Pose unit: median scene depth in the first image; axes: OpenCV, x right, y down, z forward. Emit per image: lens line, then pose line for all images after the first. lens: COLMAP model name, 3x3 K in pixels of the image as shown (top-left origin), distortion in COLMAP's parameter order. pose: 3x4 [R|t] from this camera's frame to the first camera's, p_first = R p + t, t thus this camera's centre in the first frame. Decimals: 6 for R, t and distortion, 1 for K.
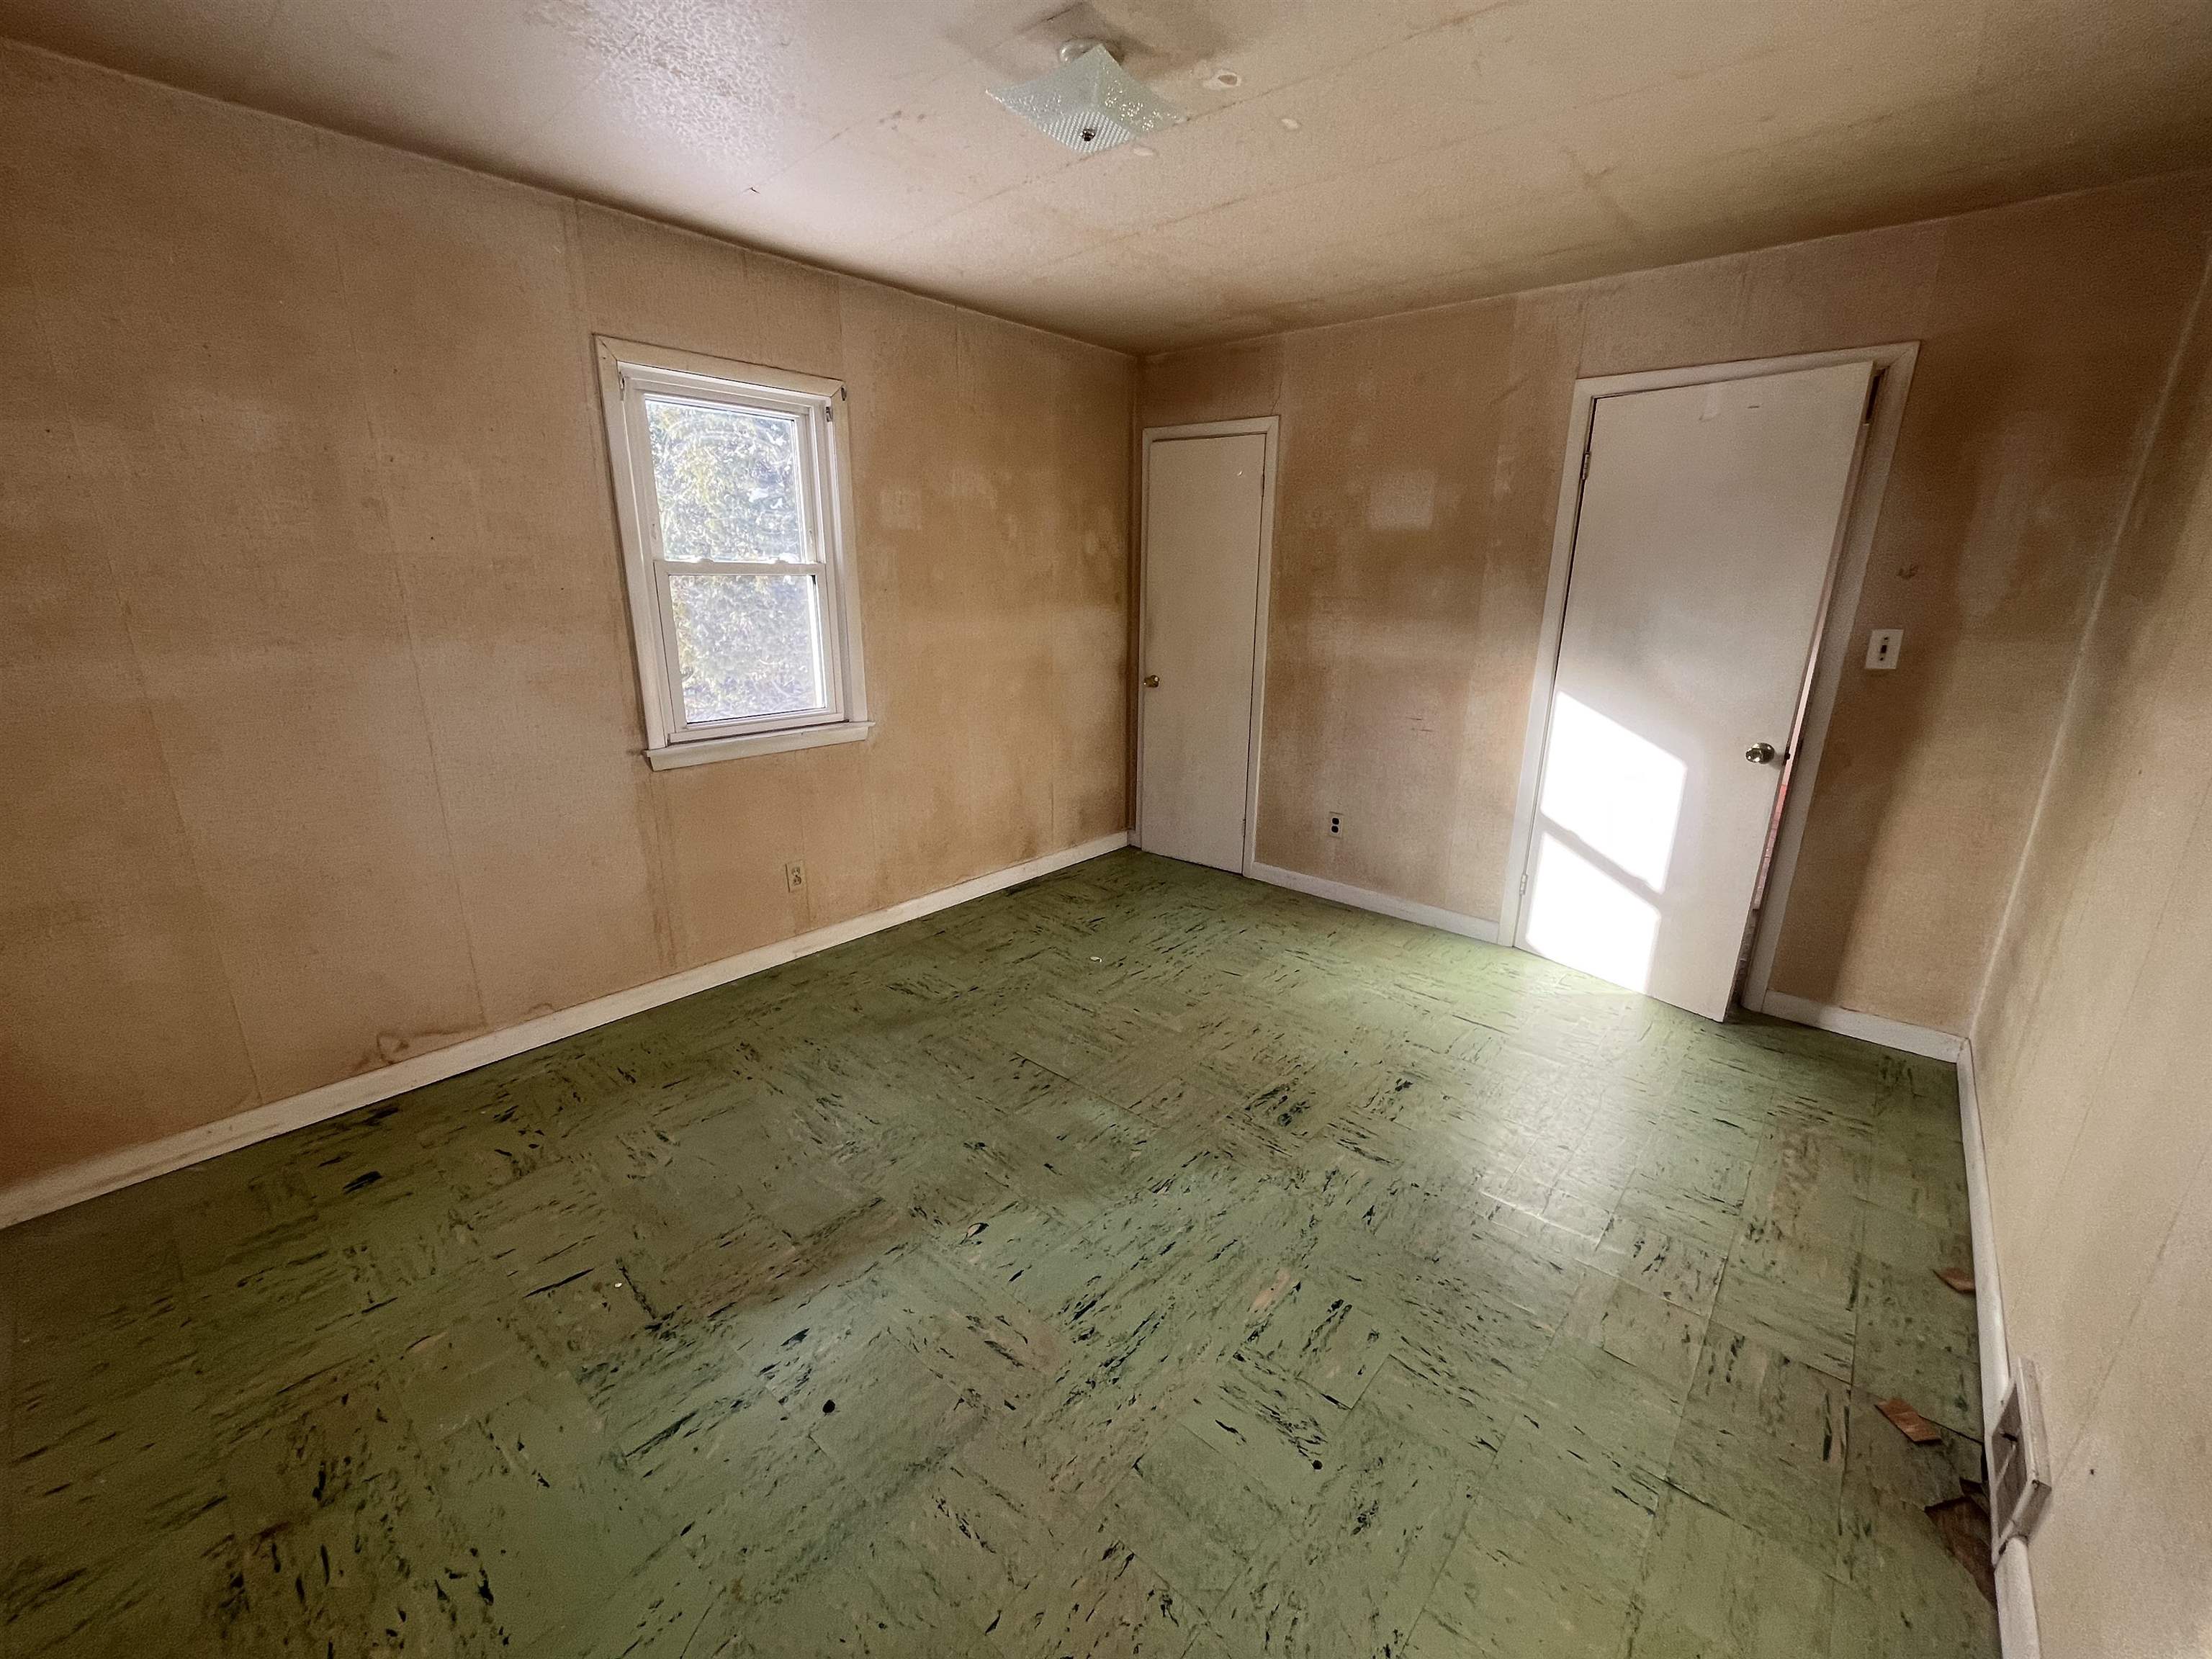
lens RADIAL K [[894.0, 0, 1104.9], [0, 894.0, 829.4], [0, 0, 1]] dist [-0.002207, -0.000192]
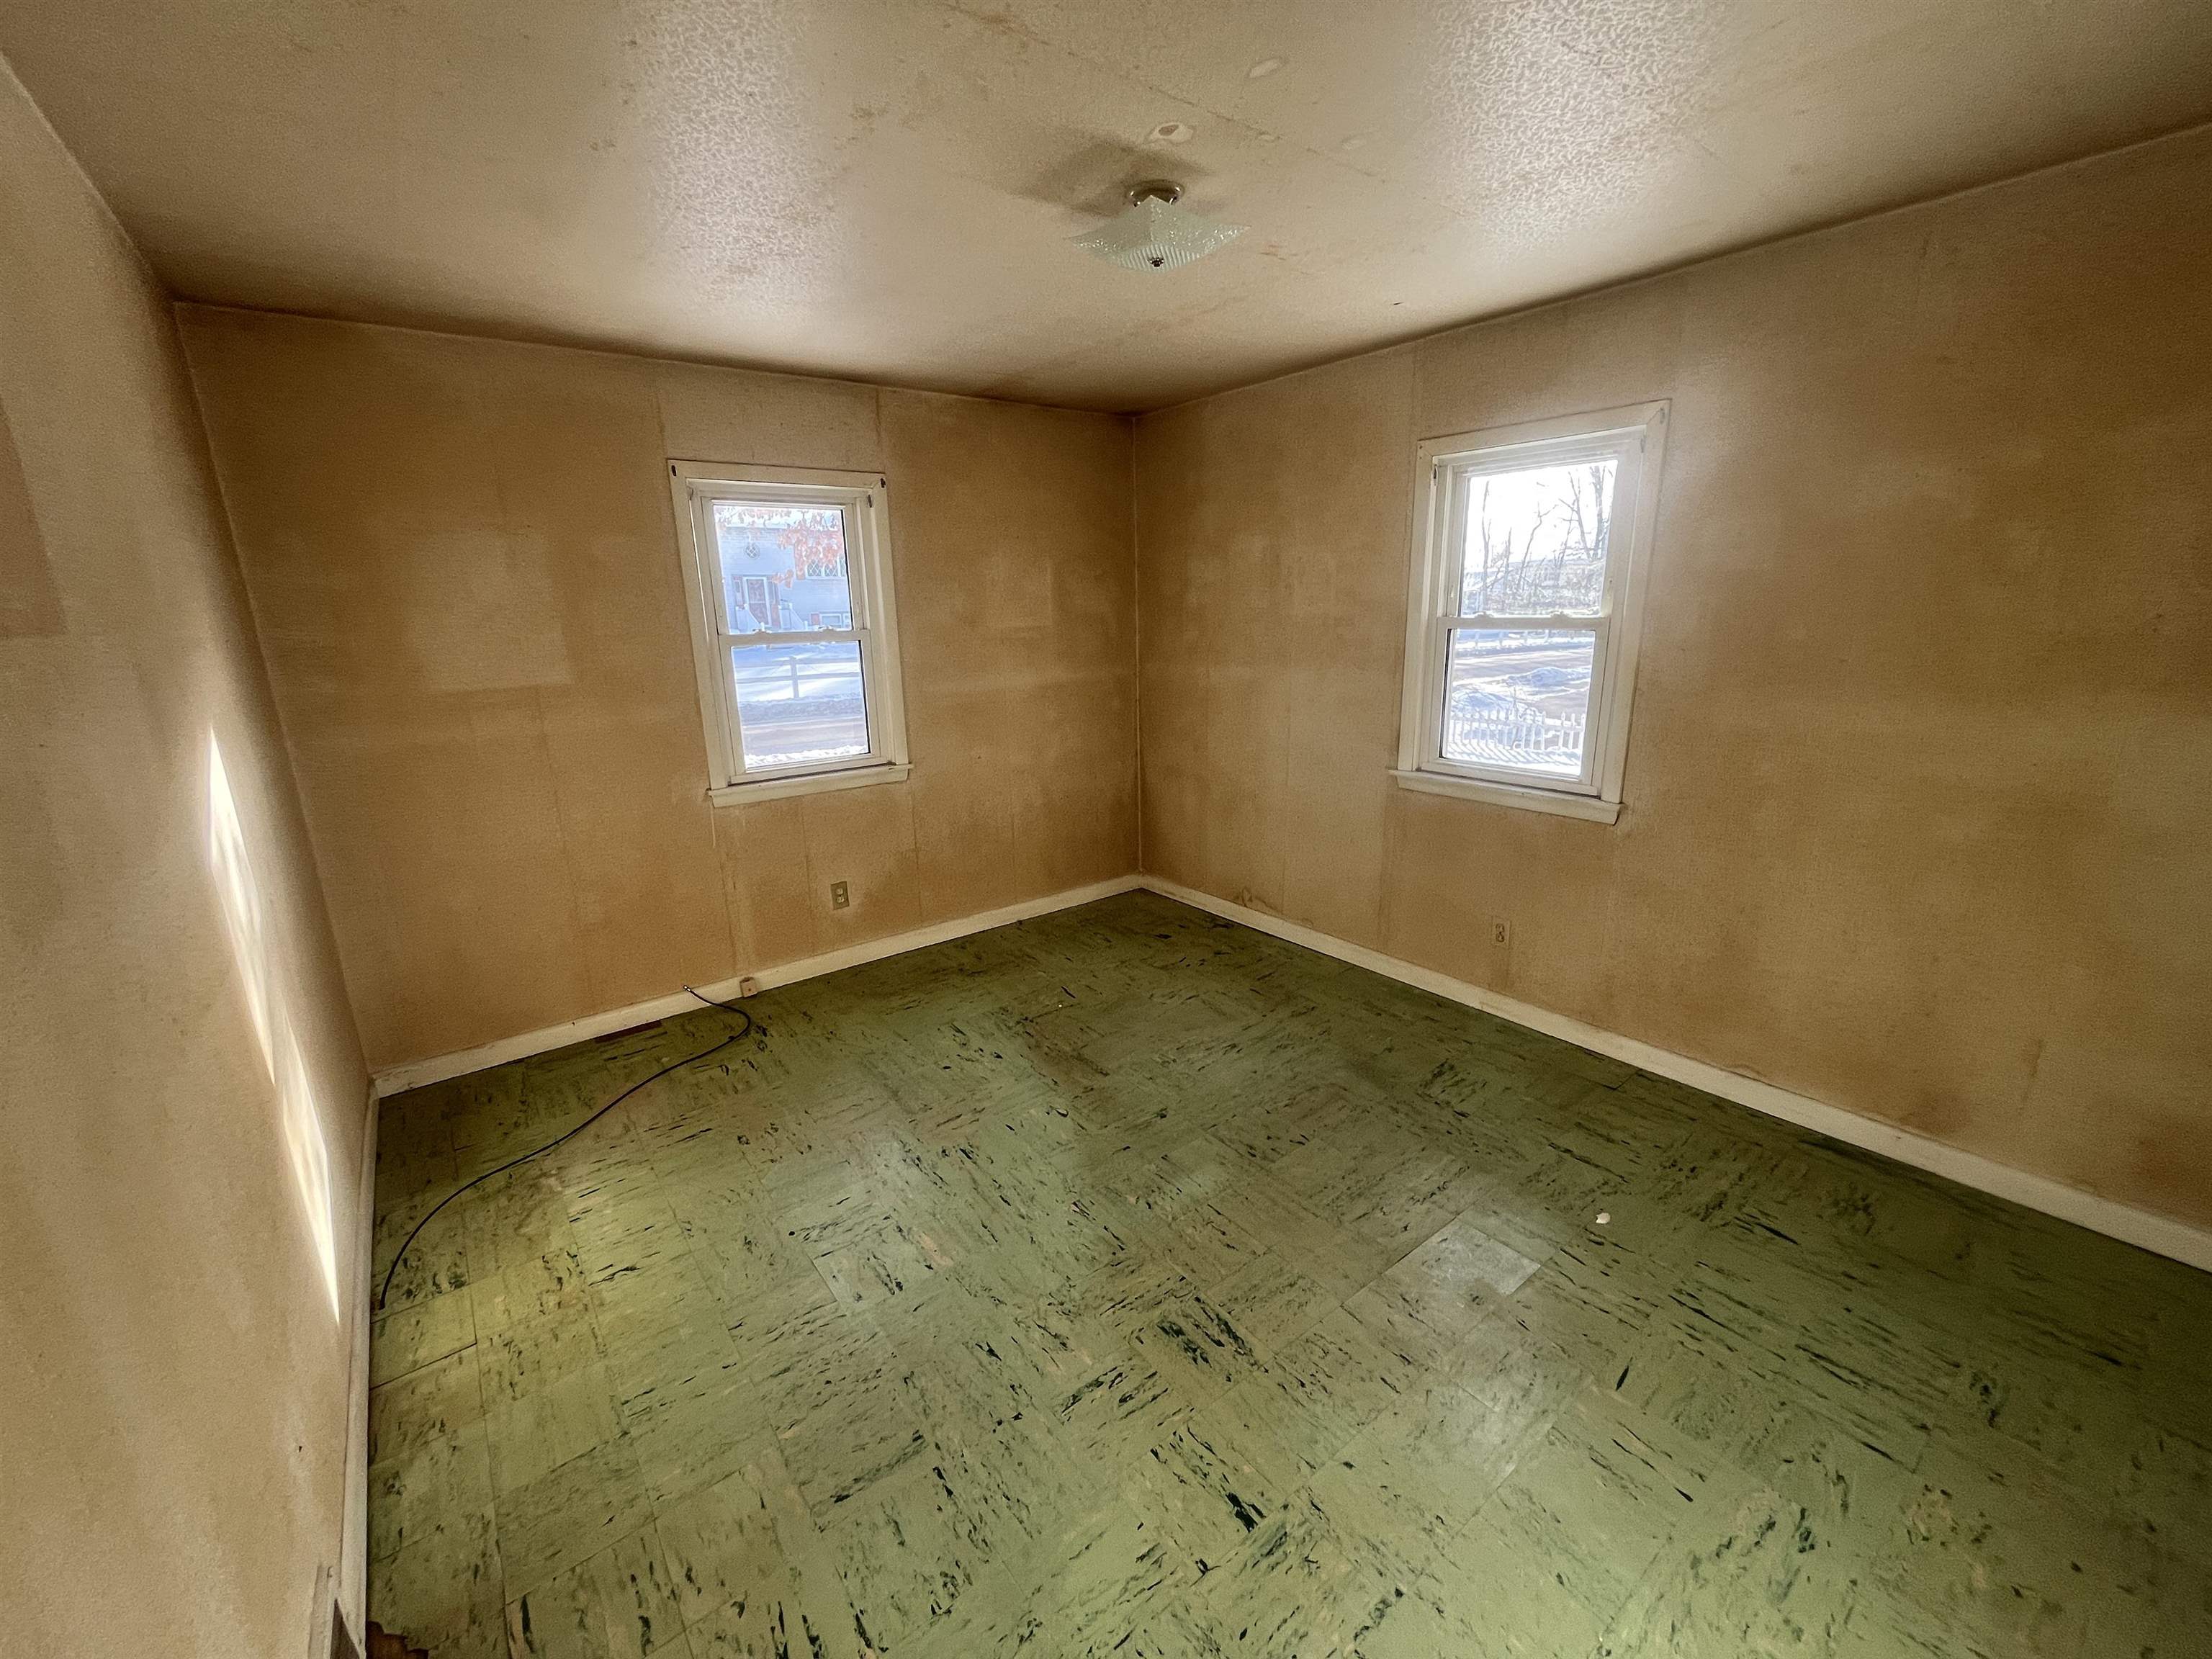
lens RADIAL K [[894.0, 0, 1104.9], [0, 894.0, 829.4], [0, 0, 1]] dist [-0.002207, -0.000192]
pose [[-0.195542, 0.241469, -0.950503, 0.828174], [-0.247595, 0.925660, 0.286095, -0.290558], [0.948926, 0.291284, -0.121219, 0.870553]]
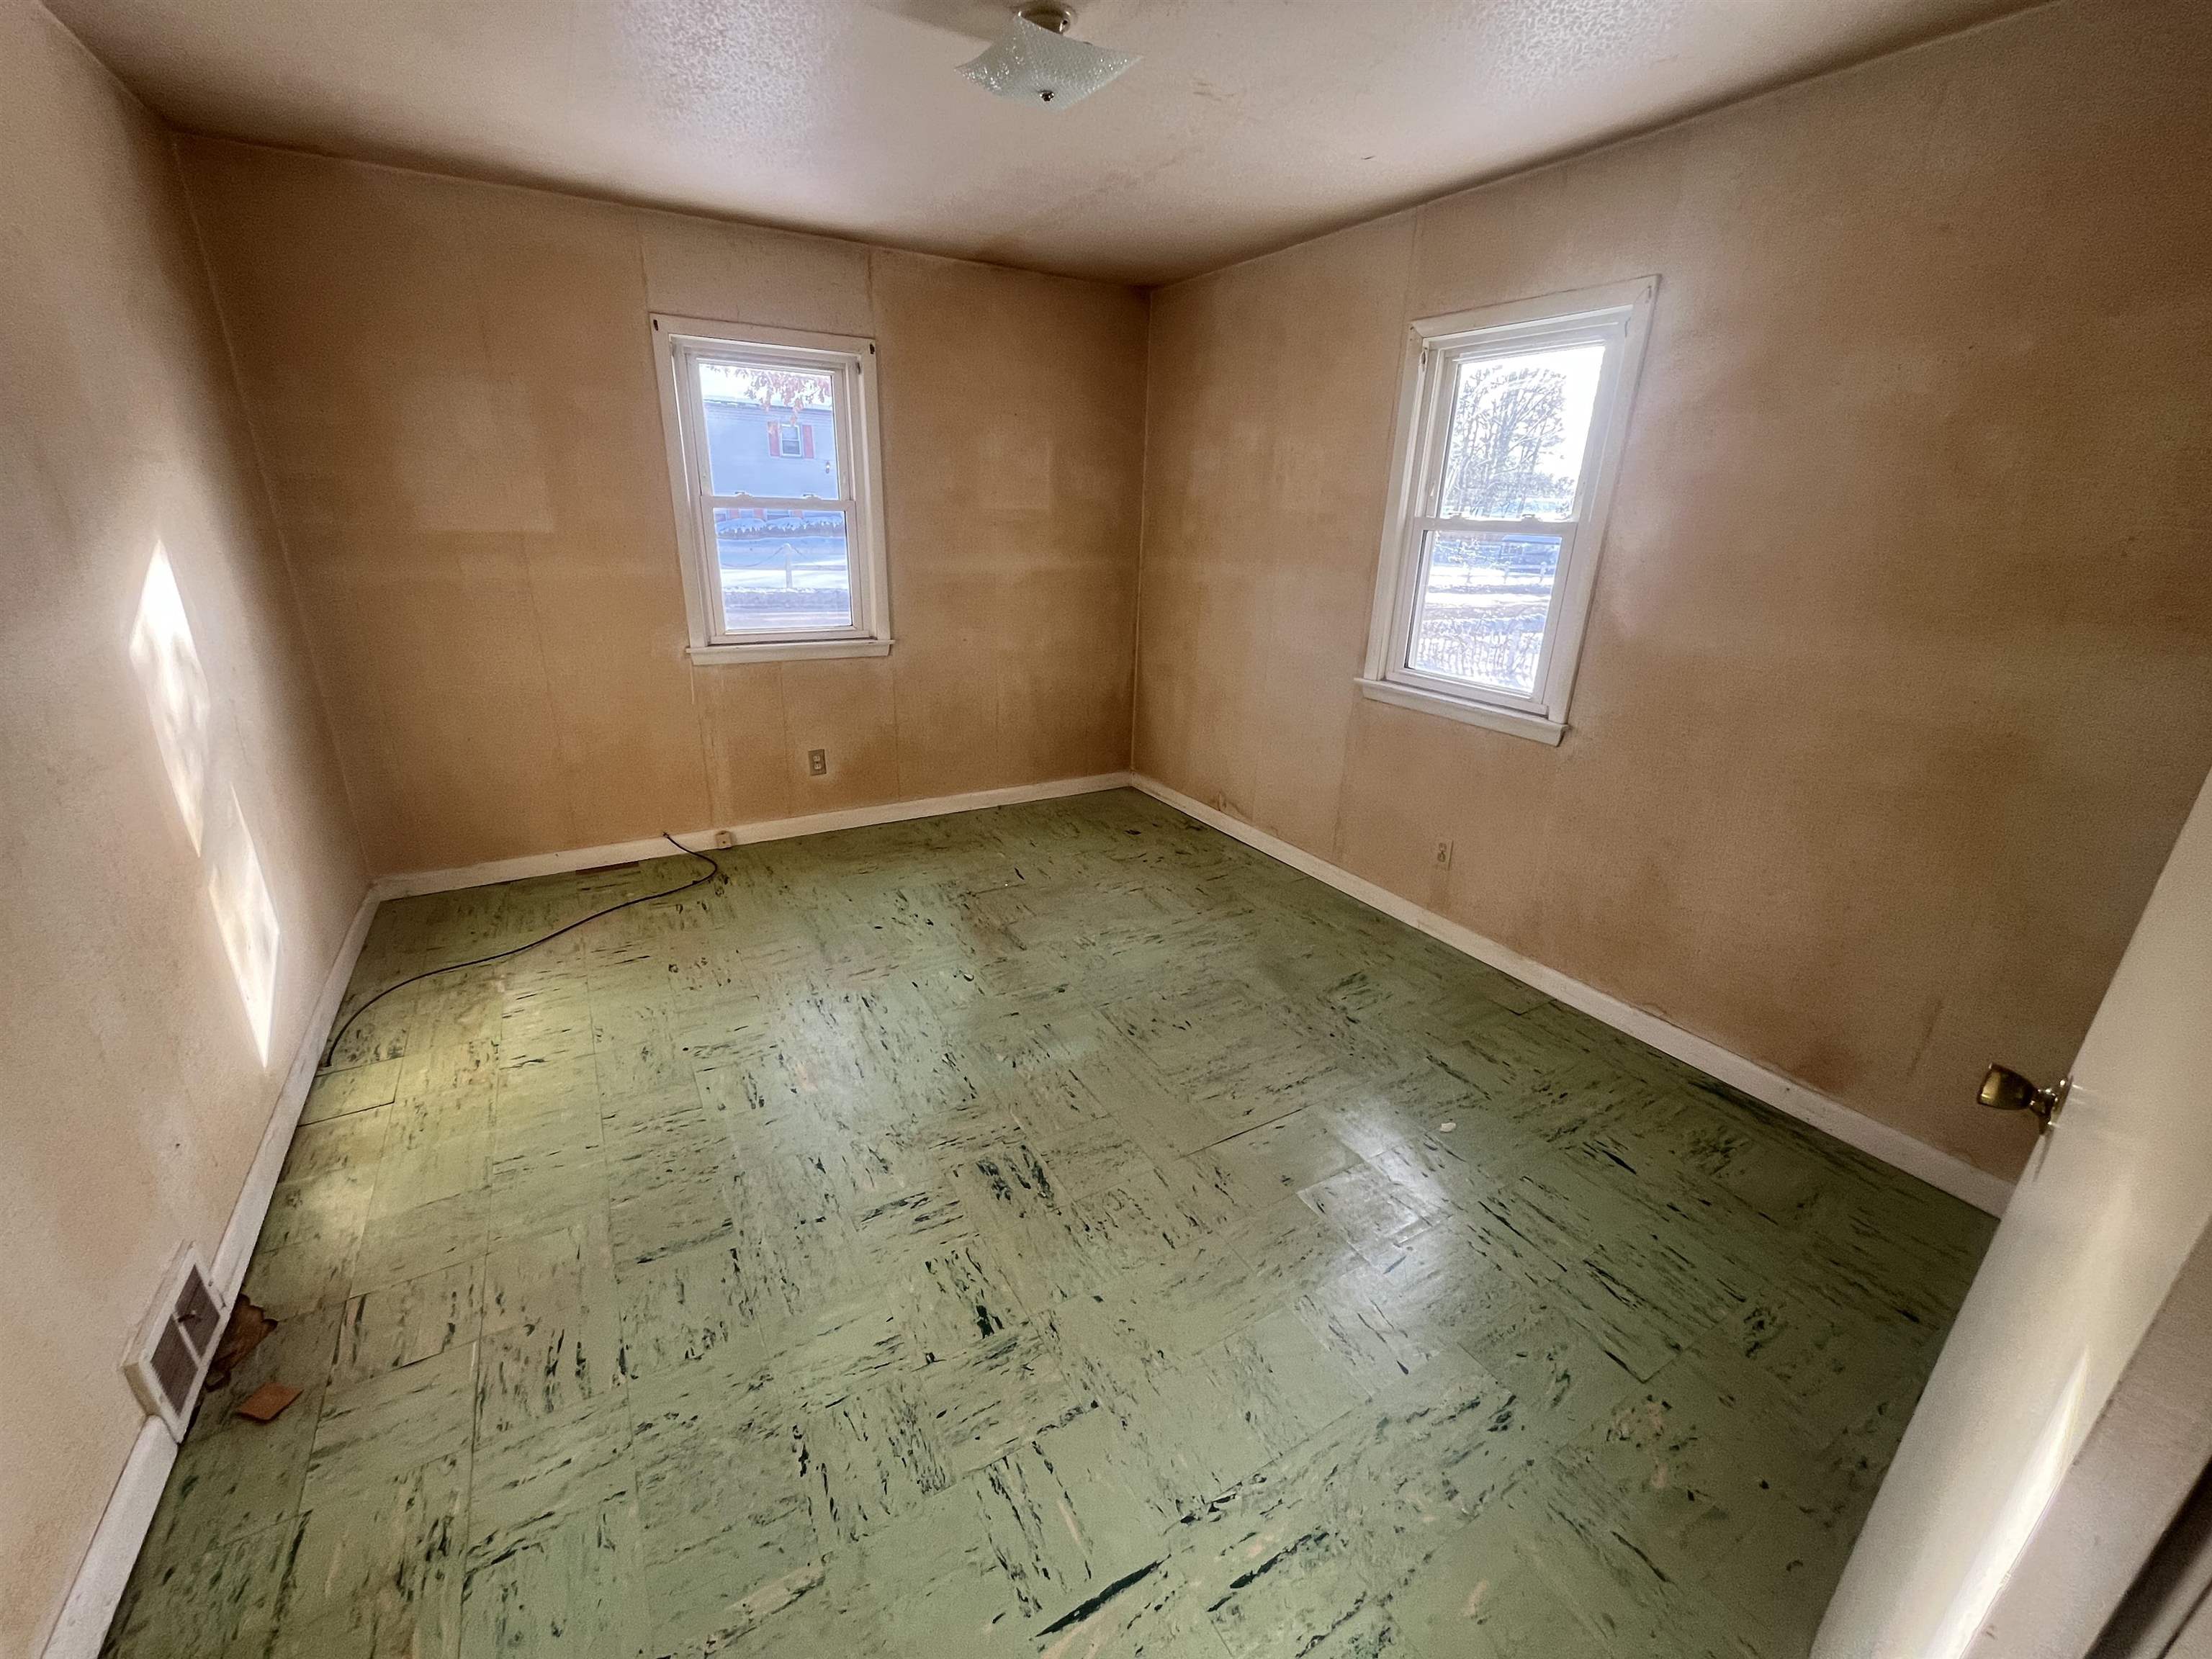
lens RADIAL K [[894.0, 0, 1104.9], [0, 894.0, 829.4], [0, 0, 1]] dist [-0.002207, -0.000192]
pose [[-0.313165, 0.307175, -0.898650, 0.798621], [-0.291192, 0.869612, 0.398725, -0.315867], [0.903955, 0.386547, -0.182885, 1.082715]]
